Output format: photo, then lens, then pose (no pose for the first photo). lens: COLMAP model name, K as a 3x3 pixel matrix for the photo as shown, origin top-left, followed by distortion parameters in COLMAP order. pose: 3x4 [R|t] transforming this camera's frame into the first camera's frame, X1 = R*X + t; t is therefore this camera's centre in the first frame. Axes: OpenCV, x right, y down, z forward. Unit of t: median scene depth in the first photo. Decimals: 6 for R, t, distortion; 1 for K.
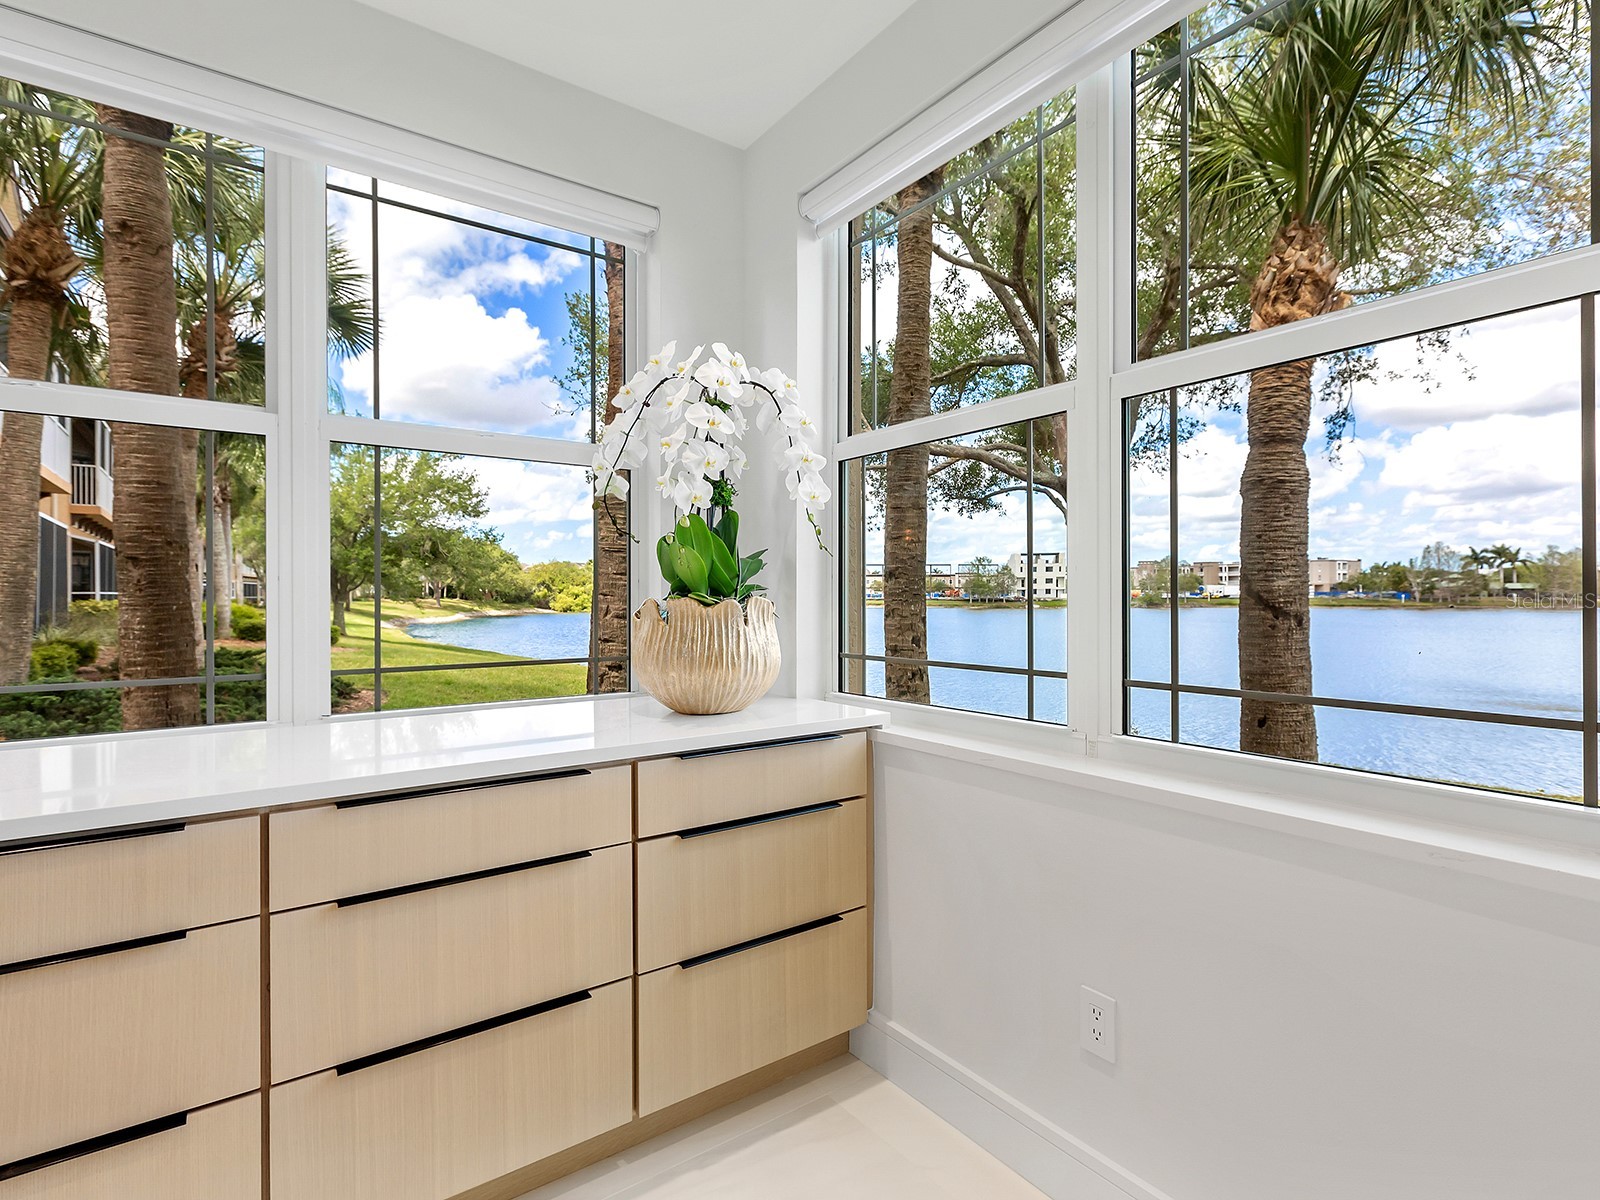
lens RADIAL K [[793.0, 0, 797.9], [0, 793.0, 592.9], [0, 0, 1]] dist [-0.001047, 0.000499]
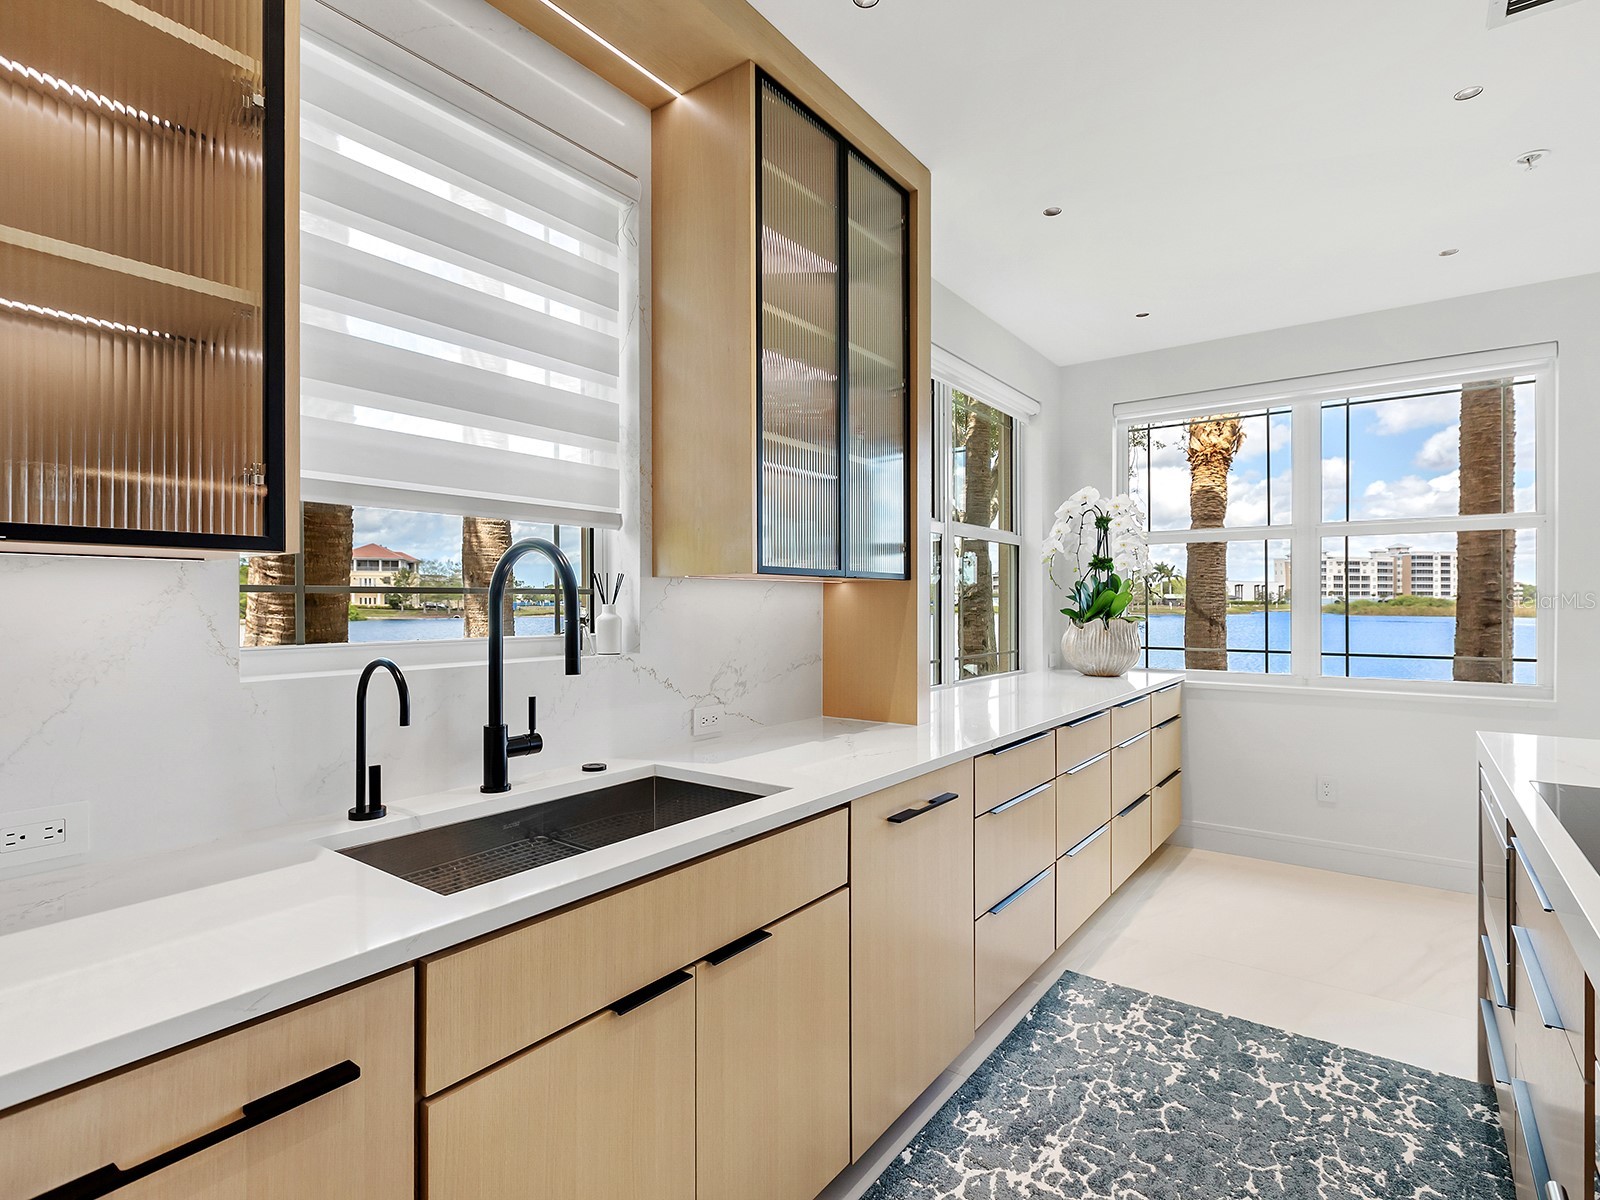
lens RADIAL K [[801.6, 0, 812.2], [0, 801.6, 593.3], [0, 0, 1]] dist [0.000255, -0.001686]
pose [[0.949565, 0.006430, 0.313504, -1.233563], [-0.003842, 0.999953, -0.008871, -0.028914], [-0.313546, 0.007219, 0.949546, -0.573353]]
